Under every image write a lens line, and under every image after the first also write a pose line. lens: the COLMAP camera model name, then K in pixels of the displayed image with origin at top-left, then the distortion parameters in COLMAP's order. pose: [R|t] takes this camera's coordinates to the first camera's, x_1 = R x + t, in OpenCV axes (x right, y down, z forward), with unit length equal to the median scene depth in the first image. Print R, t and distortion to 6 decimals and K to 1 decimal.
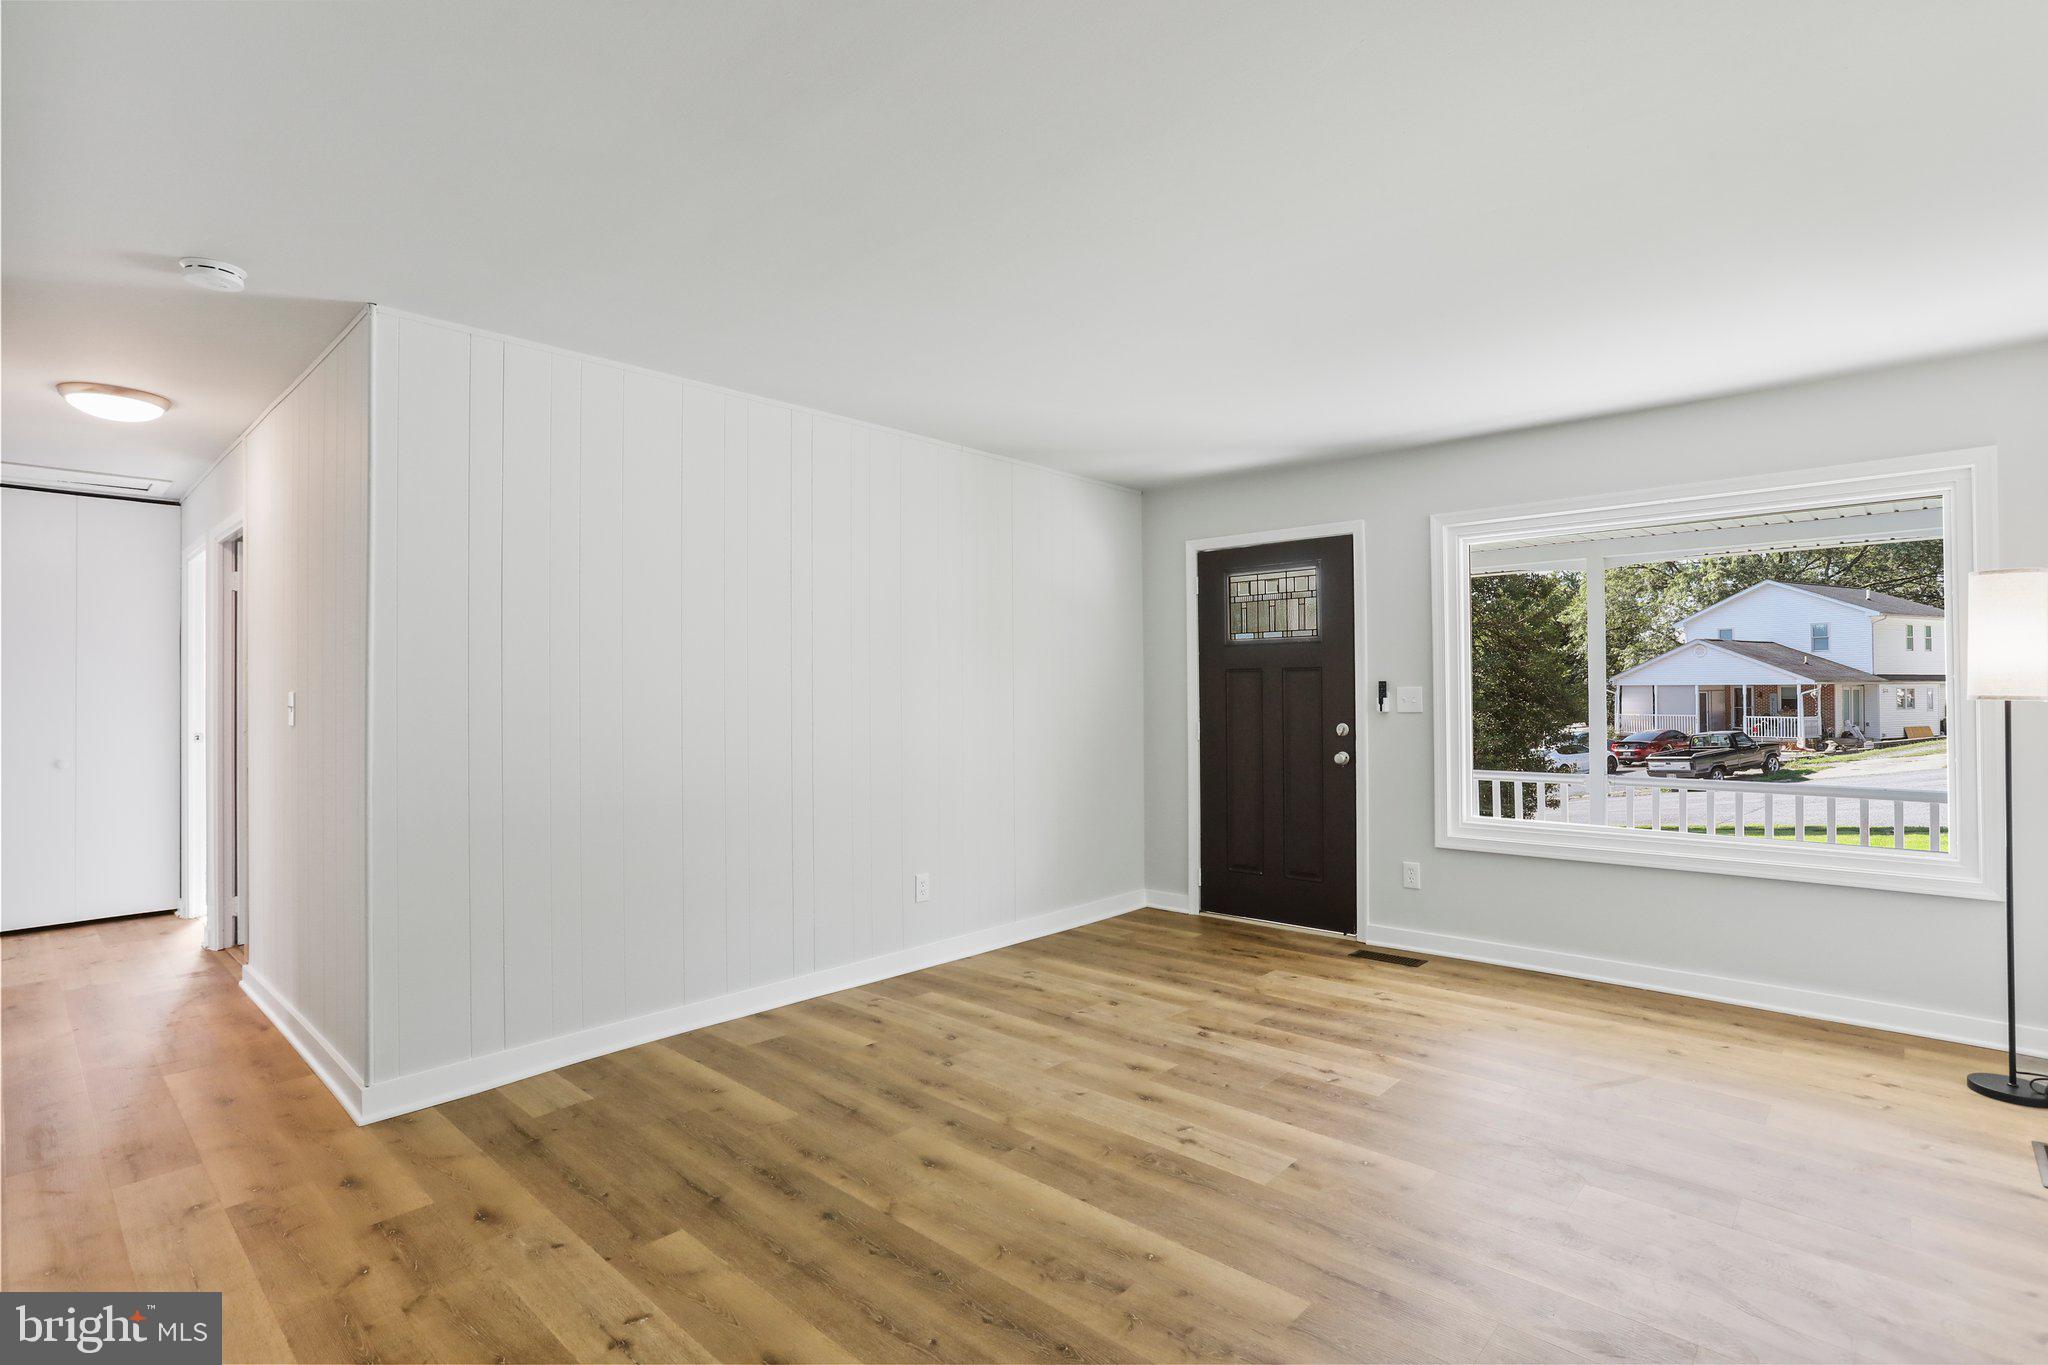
lens RADIAL K [[986.5, 0, 1021.3], [0, 986.5, 685.2], [0, 0, 1]] dist [-0.036072, 0.007466]
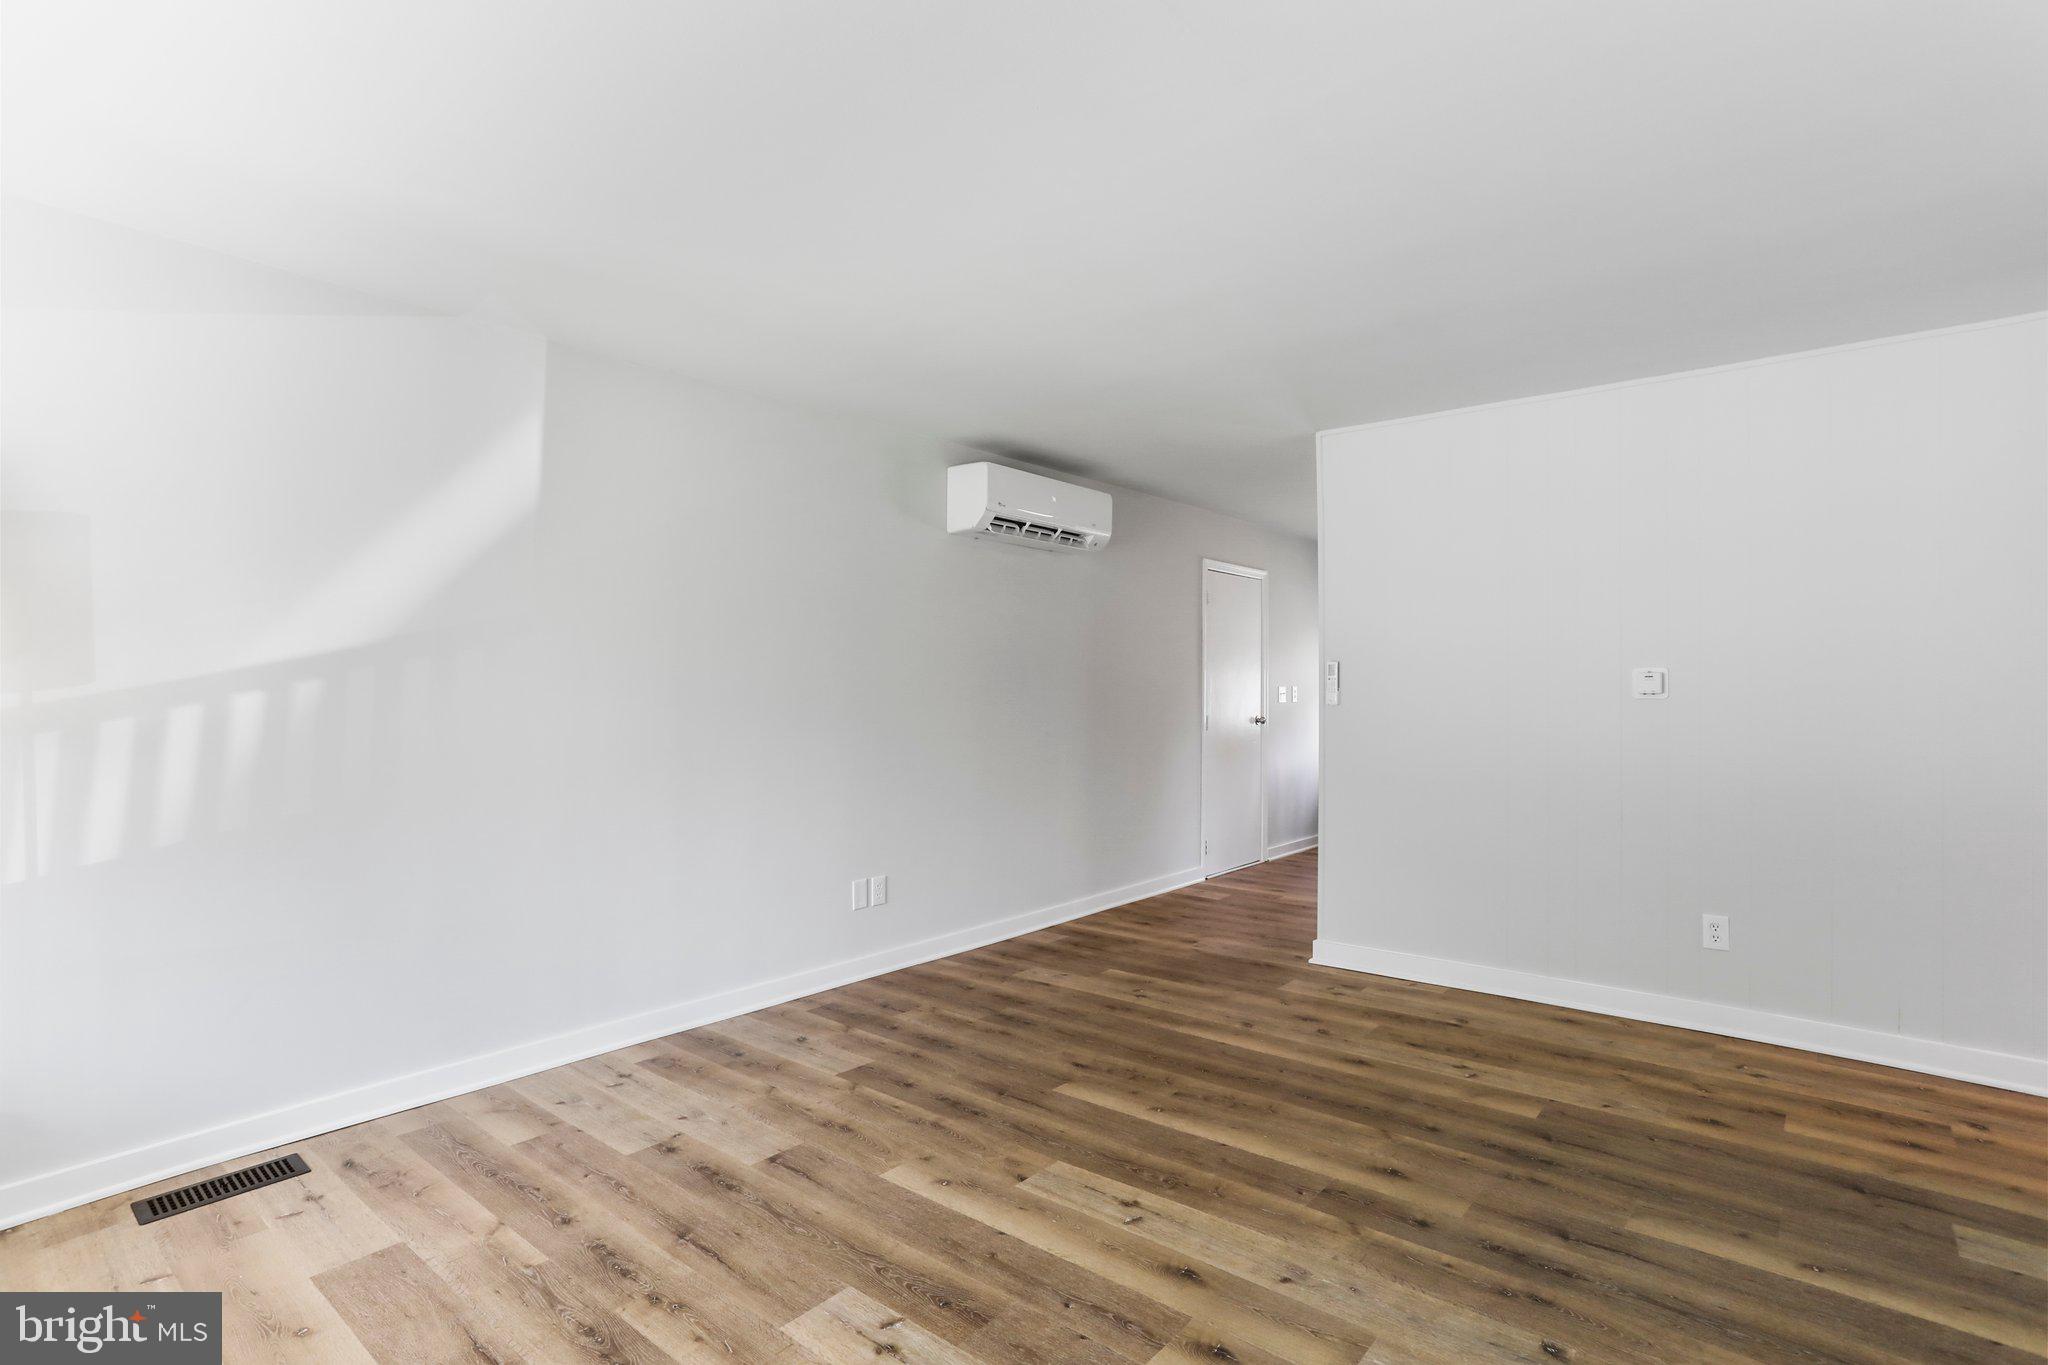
lens RADIAL K [[986.5, 0, 1026.8], [0, 986.5, 686.5], [0, 0, 1]] dist [-0.036072, 0.007466]
pose [[-0.998560, 0.009546, -0.052799, 0.315553], [0.010285, 0.999853, -0.013740, 0.016668], [0.052660, -0.014263, -0.998511, 1.944541]]
